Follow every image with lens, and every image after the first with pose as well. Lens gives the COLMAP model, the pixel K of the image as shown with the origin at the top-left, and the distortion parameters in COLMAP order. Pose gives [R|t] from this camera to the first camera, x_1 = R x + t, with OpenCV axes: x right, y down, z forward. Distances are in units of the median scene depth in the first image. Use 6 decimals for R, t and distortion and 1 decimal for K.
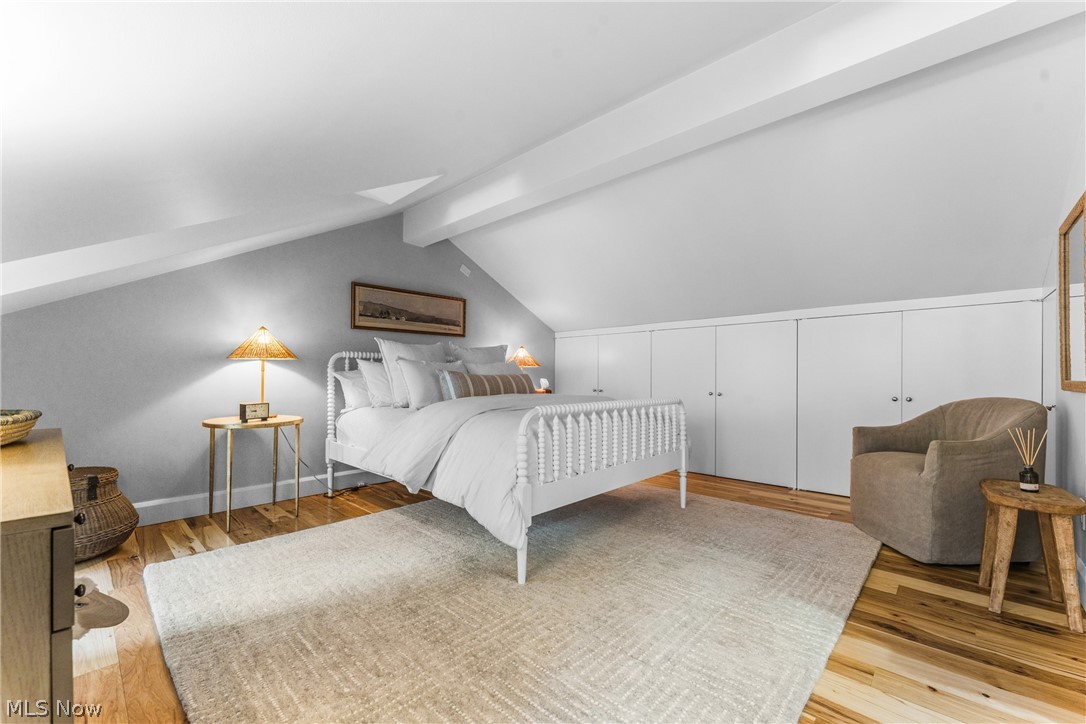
lens RADIAL K [[433.5, 0, 543.0], [0, 433.5, 362.0], [0, 0, 1]] dist [0.000643, -0.000012]
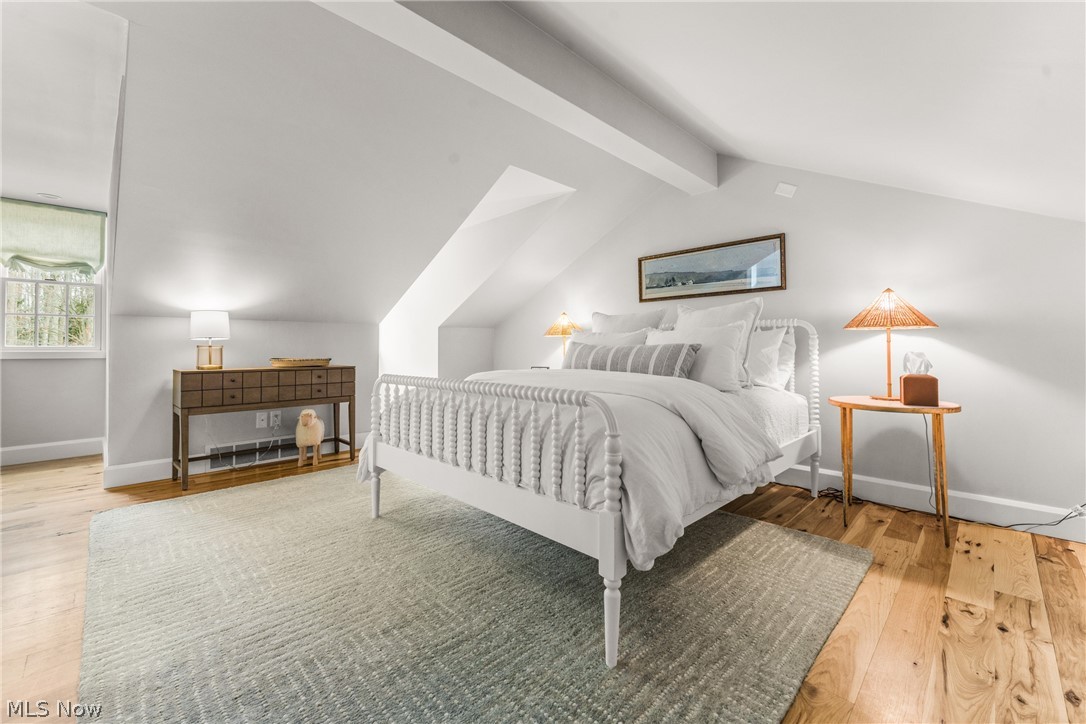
lens RADIAL K [[441.2, 0, 542.0], [0, 441.2, 339.8], [0, 0, 1]] dist [0.000087, -0.000009]
pose [[-0.052464, -0.018193, -0.998457, 0.608031], [0.030847, 0.999327, -0.019830, 0.026274], [0.998146, -0.031840, -0.051867, 0.766033]]
